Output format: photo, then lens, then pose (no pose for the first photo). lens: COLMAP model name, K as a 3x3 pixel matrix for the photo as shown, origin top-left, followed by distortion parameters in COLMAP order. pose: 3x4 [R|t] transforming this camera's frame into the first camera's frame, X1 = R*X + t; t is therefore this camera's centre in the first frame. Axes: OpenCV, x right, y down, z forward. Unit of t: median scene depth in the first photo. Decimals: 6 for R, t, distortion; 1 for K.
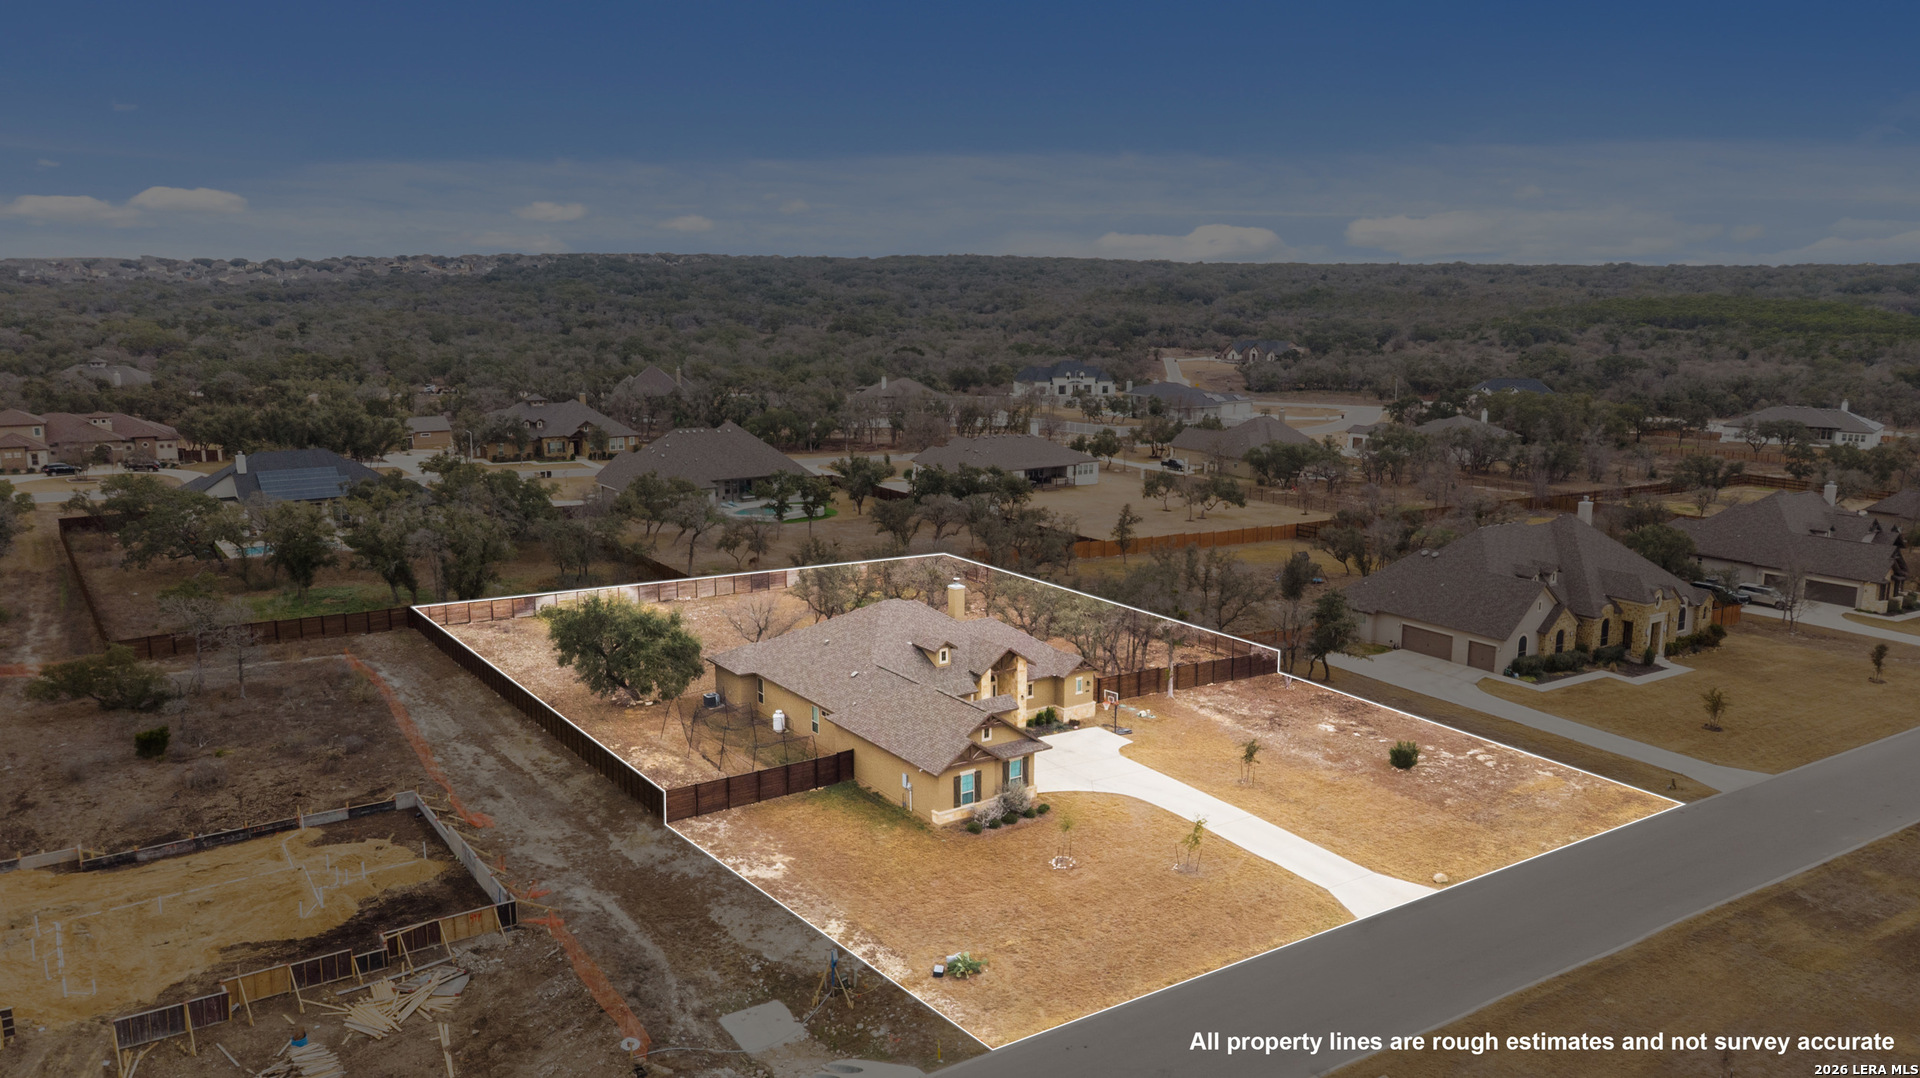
lens RADIAL K [[1421.2, 0, 949.8], [0, 1421.2, 535.4], [0, 0, 1]] dist [0.027589, -0.003628]
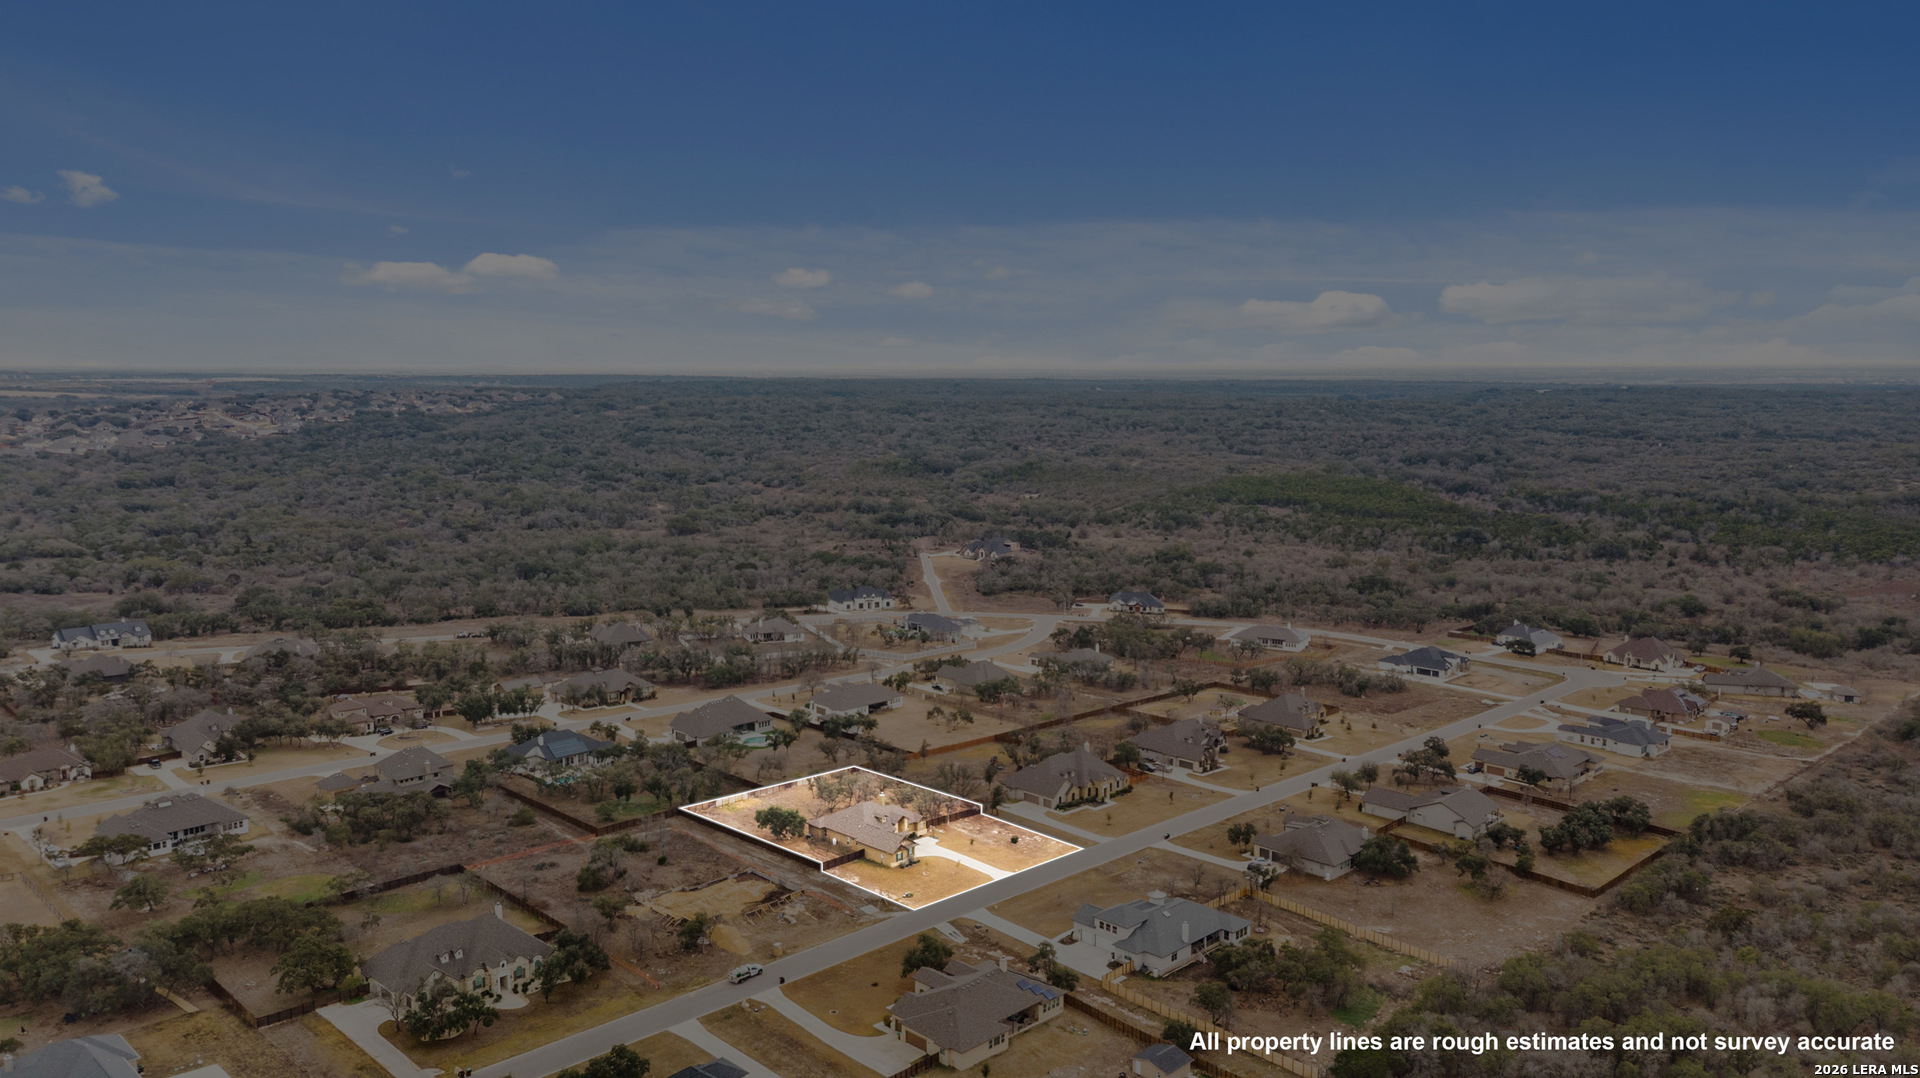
lens RADIAL K [[1421.2, 0, 959.5], [0, 1421.2, 539.0], [0, 0, 1]] dist [0.027589, -0.003628]
pose [[0.982603, -0.026511, 0.183818, -0.399124], [0.036465, 0.998033, -0.050987, -0.371606], [-0.182104, 0.056803, 0.981637, -2.223855]]
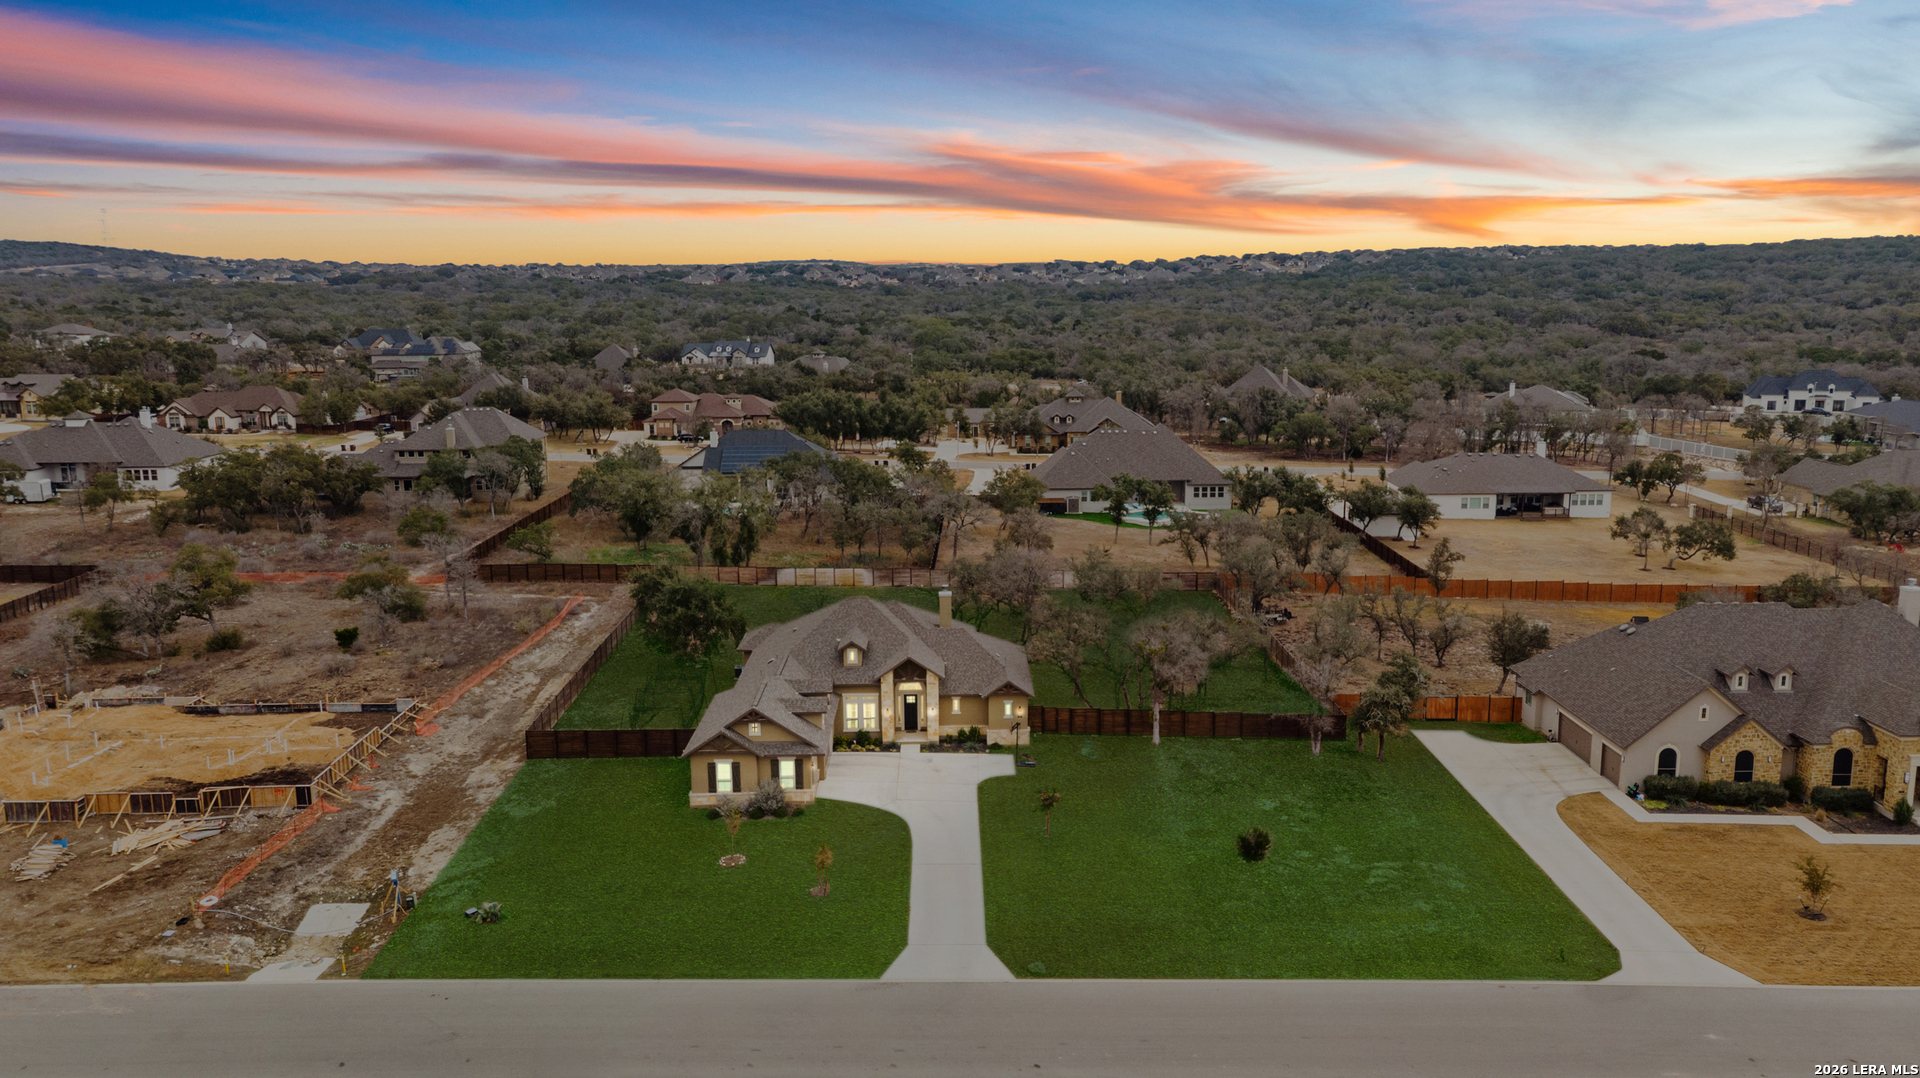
lens RADIAL K [[1421.2, 0, 949.1], [0, 1421.2, 547.1], [0, 0, 1]] dist [0.027589, -0.003628]
pose [[0.827664, 0.094305, -0.553245, 0.555023], [-0.088694, 0.995372, 0.036981, -0.034008], [0.554172, 0.018462, 0.832198, 0.169994]]
